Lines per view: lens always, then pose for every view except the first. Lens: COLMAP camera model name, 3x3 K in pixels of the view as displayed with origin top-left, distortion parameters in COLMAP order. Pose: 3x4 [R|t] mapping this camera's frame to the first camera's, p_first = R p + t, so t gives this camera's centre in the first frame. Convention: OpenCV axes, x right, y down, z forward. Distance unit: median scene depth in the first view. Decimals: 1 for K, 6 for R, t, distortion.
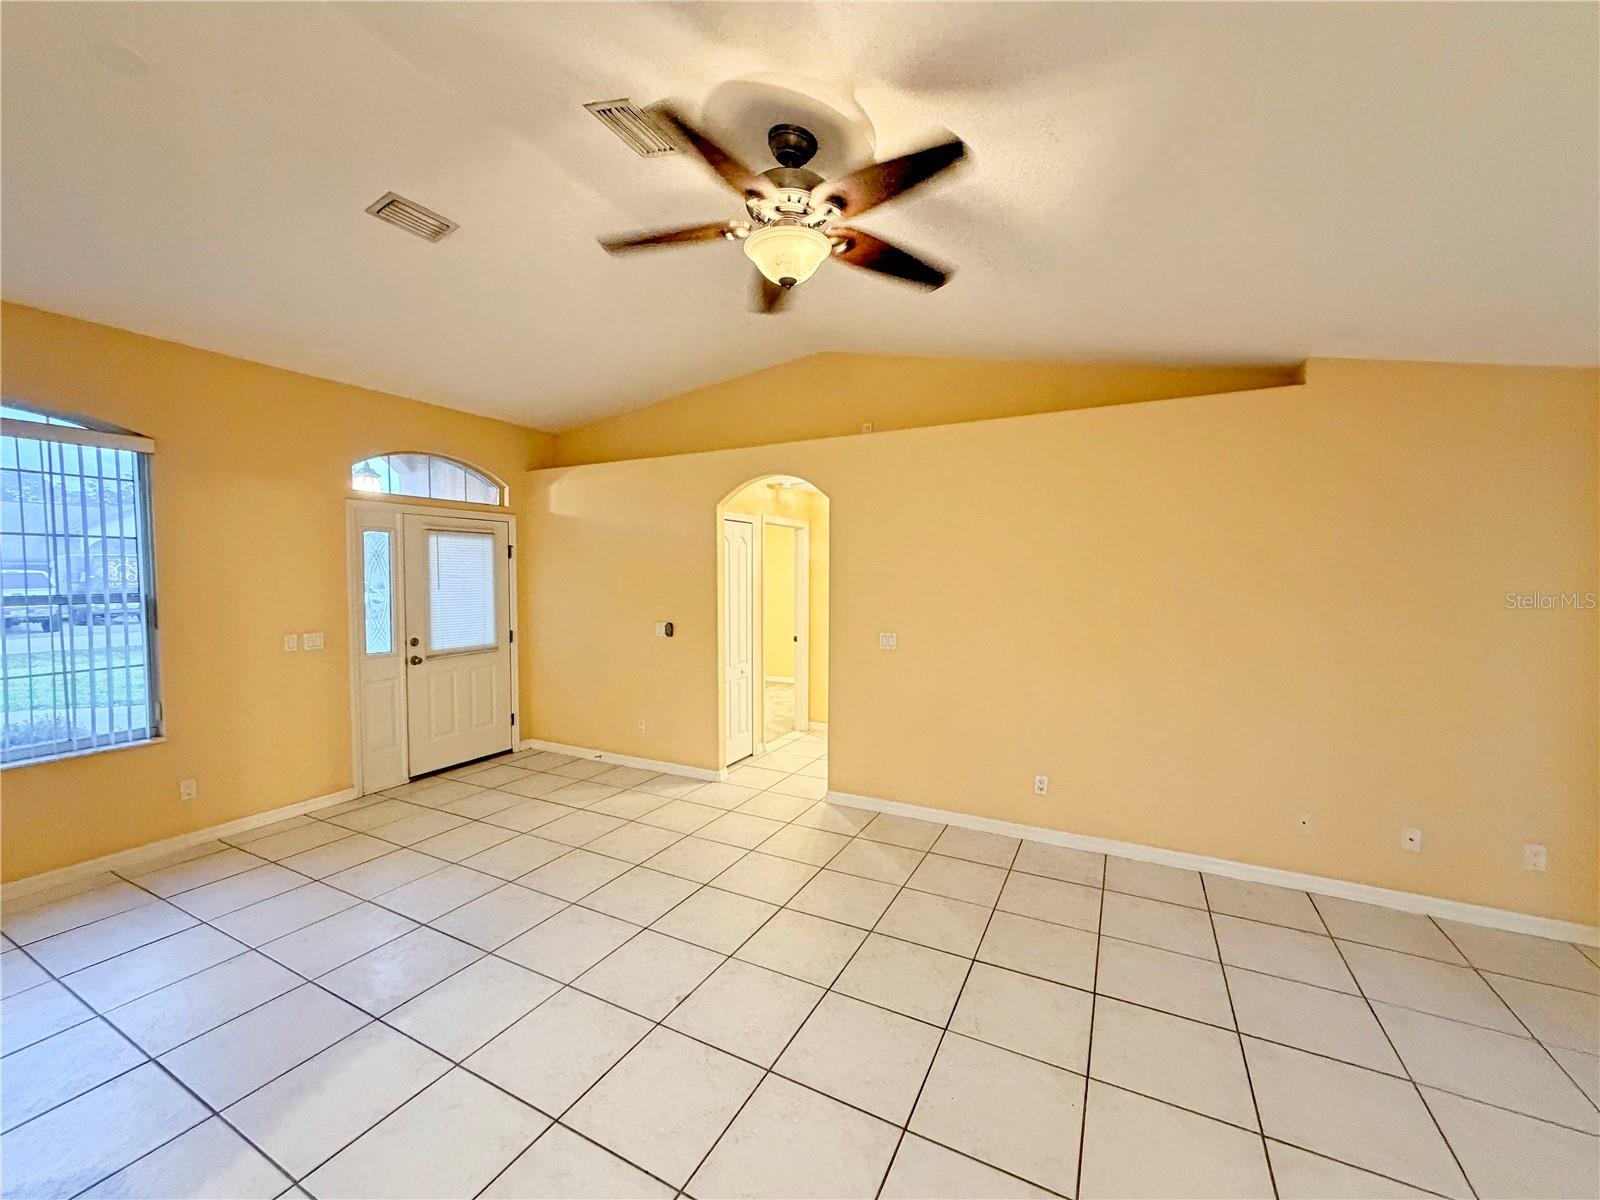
lens RADIAL K [[636.3, 0, 796.8], [0, 636.3, 597.9], [0, 0, 1]] dist [0.008379, -0.008679]
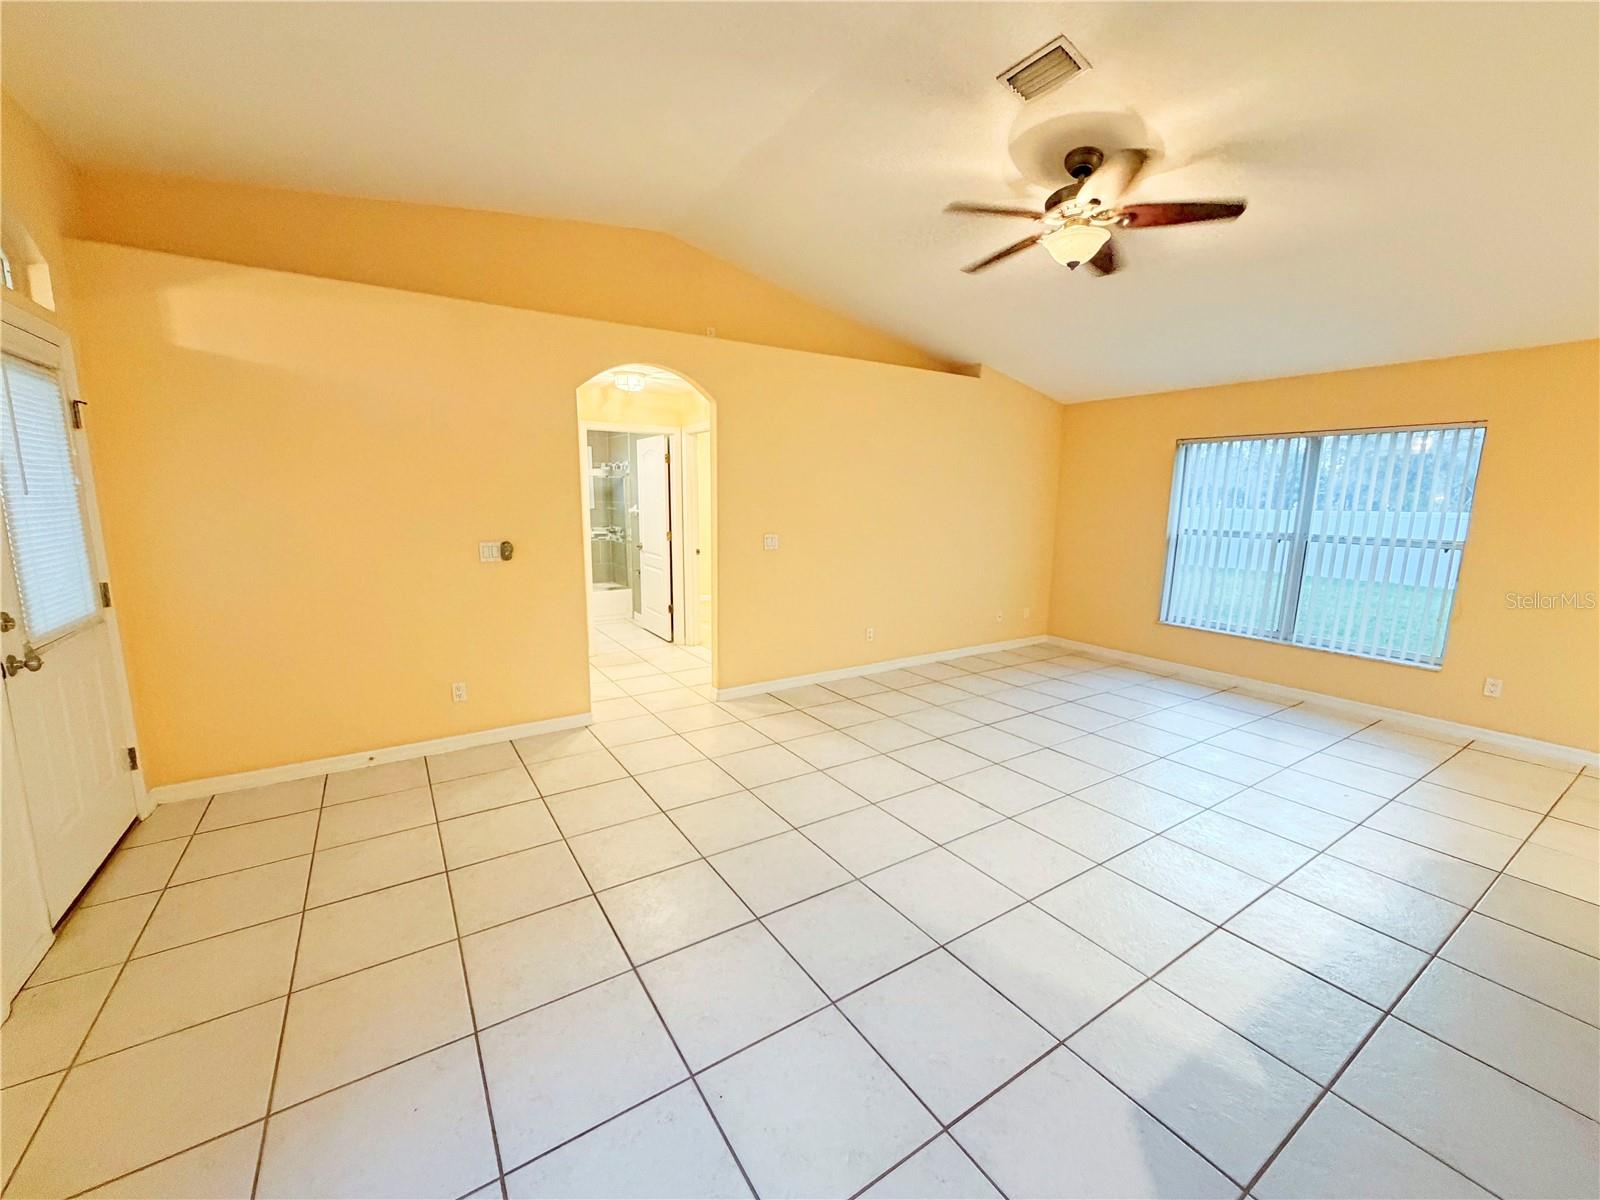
lens RADIAL K [[636.3, 0, 796.8], [0, 636.3, 597.9], [0, 0, 1]] dist [0.008379, -0.008679]
pose [[0.489171, -0.137705, 0.861249, -0.727360], [0.020531, 0.989002, 0.146471, 0.002446], [-0.871946, -0.053967, 0.486618, 0.366563]]
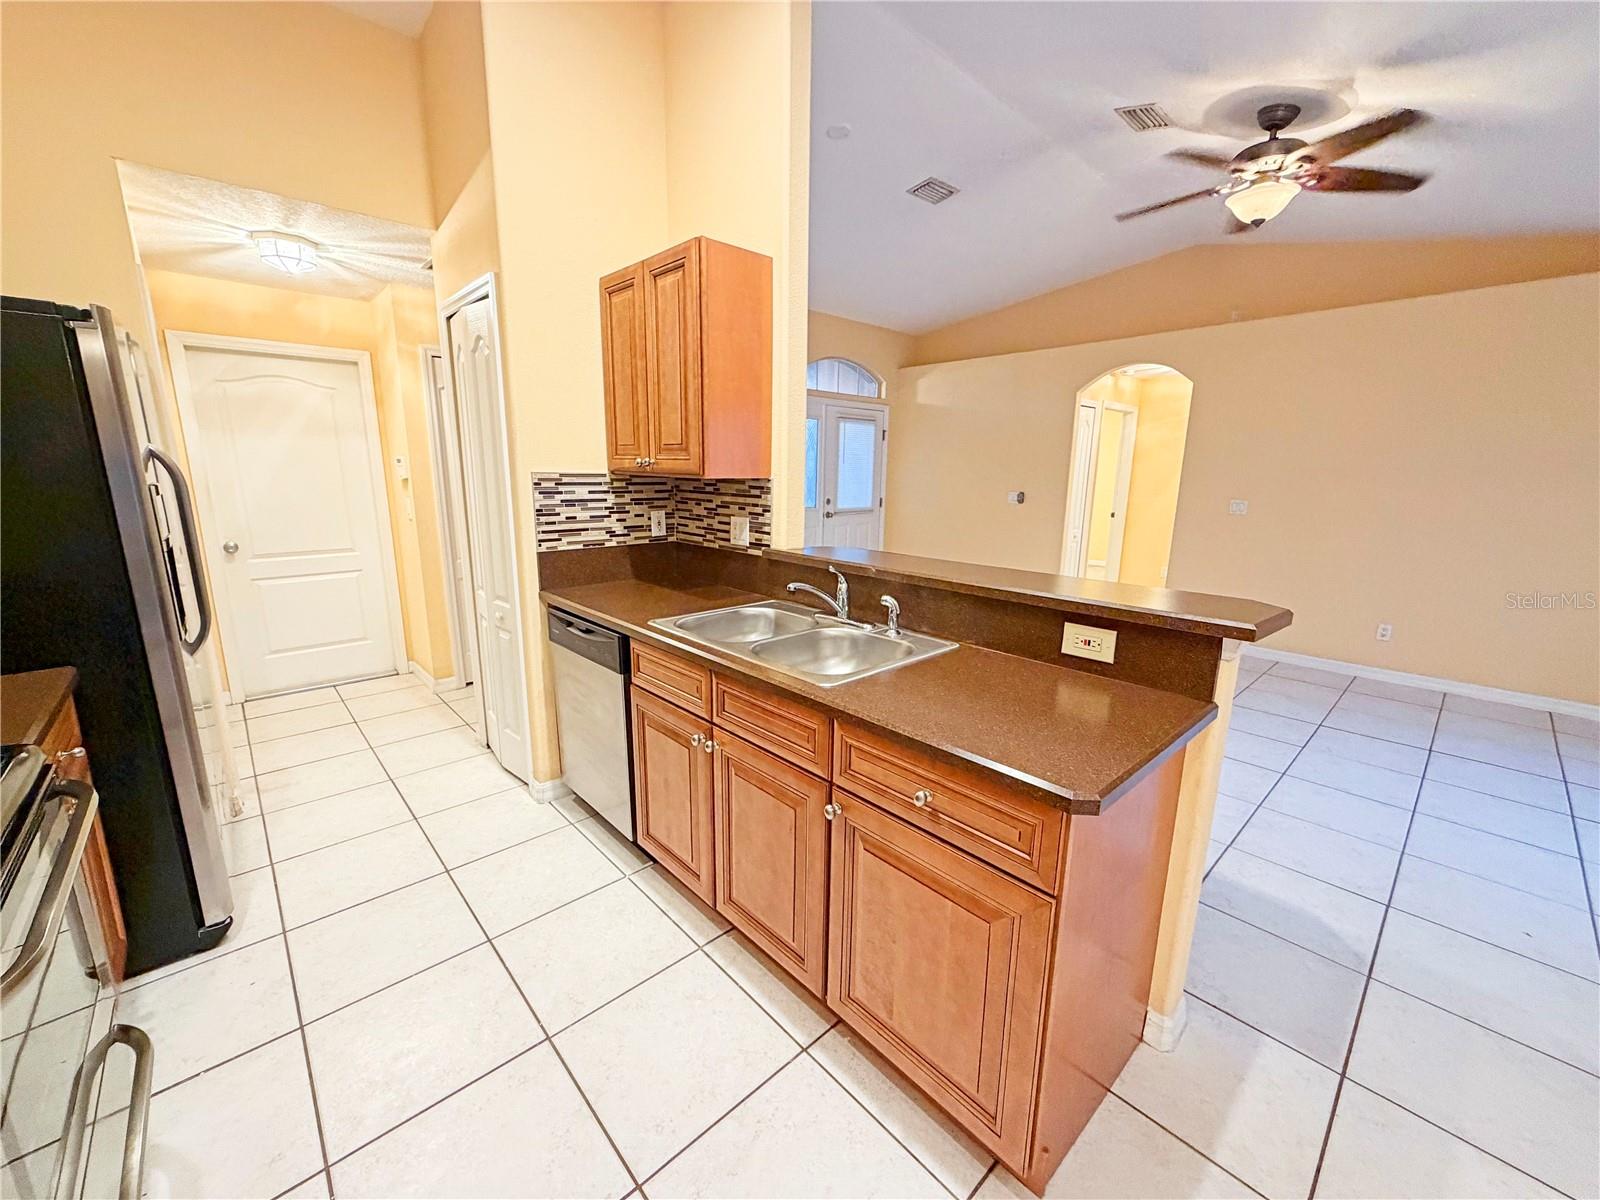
lens RADIAL K [[636.3, 0, 796.8], [0, 636.3, 597.9], [0, 0, 1]] dist [0.008379, -0.008679]
pose [[0.940274, 0.078183, -0.331318, -0.197176], [-0.025095, 0.986541, 0.161580, 0.056876], [0.339491, -0.143615, 0.929581, -0.351660]]
